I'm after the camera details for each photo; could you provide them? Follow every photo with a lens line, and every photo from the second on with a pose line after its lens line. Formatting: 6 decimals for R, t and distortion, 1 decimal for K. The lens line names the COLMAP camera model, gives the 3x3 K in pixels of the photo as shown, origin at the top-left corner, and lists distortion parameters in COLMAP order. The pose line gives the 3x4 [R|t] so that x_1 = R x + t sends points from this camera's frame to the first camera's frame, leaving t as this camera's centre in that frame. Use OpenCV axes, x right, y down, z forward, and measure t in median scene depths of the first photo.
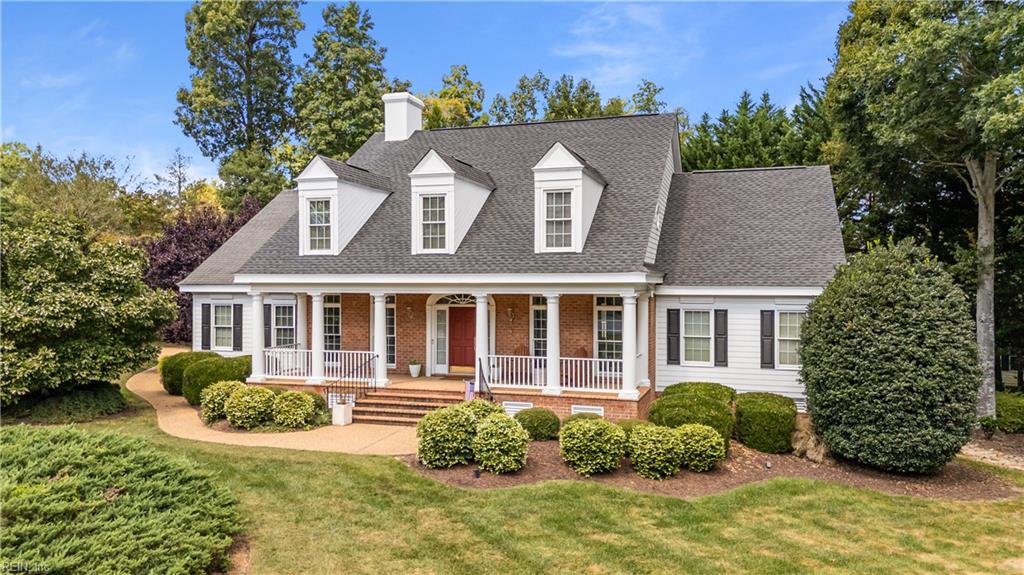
lens RADIAL K [[763.2, 0, 512.0], [0, 763.2, 287.5], [0, 0, 1]] dist [0.072422, -0.080903]
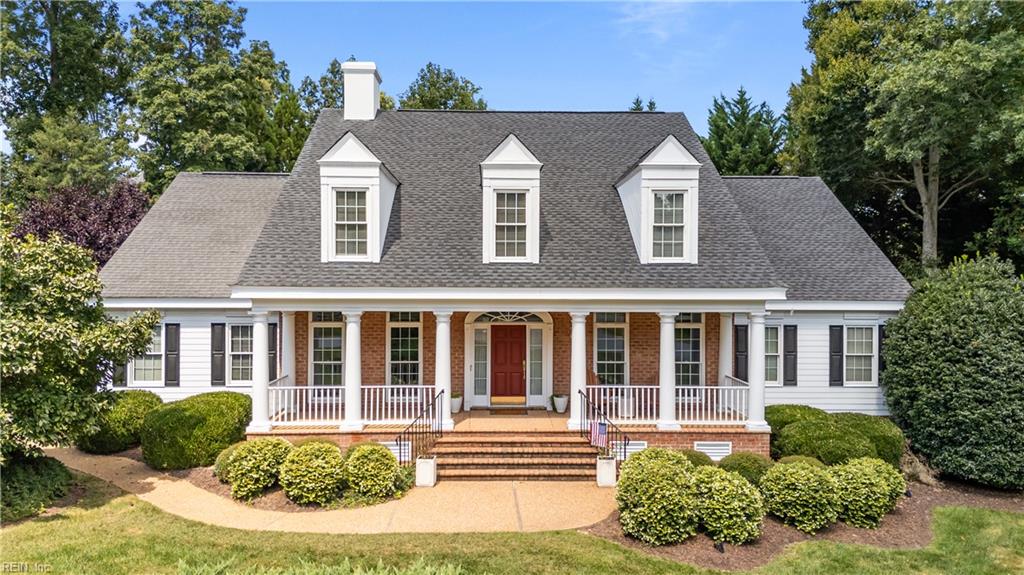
lens RADIAL K [[759.2, 0, 512.0], [0, 759.2, 287.5], [0, 0, 1]] dist [0.065940, -0.072076]
pose [[0.941500, 0.000400, 0.337012, -0.375380], [-0.001584, 0.999994, 0.003236, -0.020528], [-0.337009, -0.003581, 0.941495, 0.238076]]
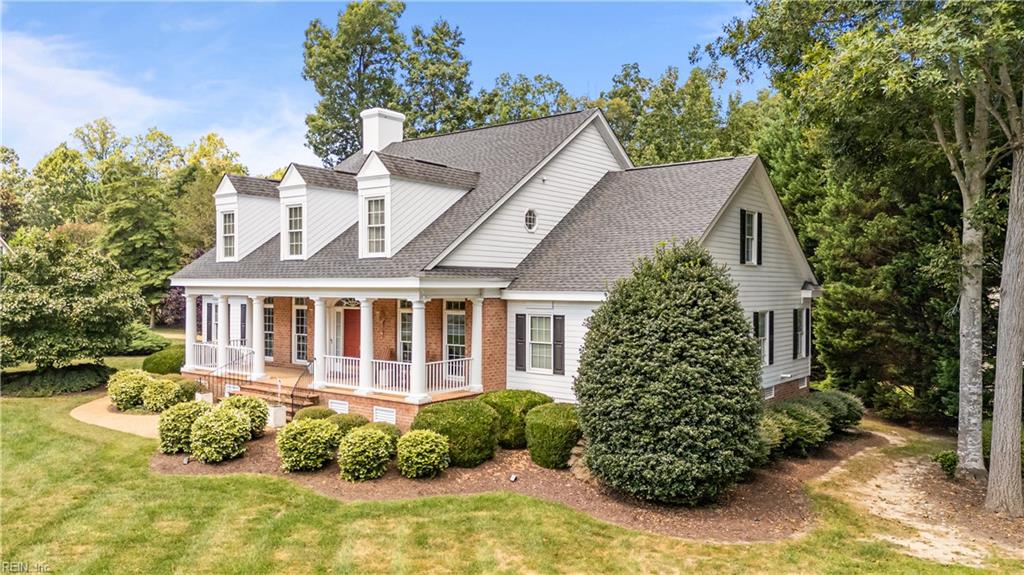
lens RADIAL K [[759.2, 0, 512.0], [0, 759.2, 287.5], [0, 0, 1]] dist [0.065940, -0.072076]
pose [[0.935417, 0.003492, -0.353529, 0.566790], [-0.004248, 0.999990, -0.001361, -0.004518], [0.353520, 0.002774, 0.935423, 0.098677]]
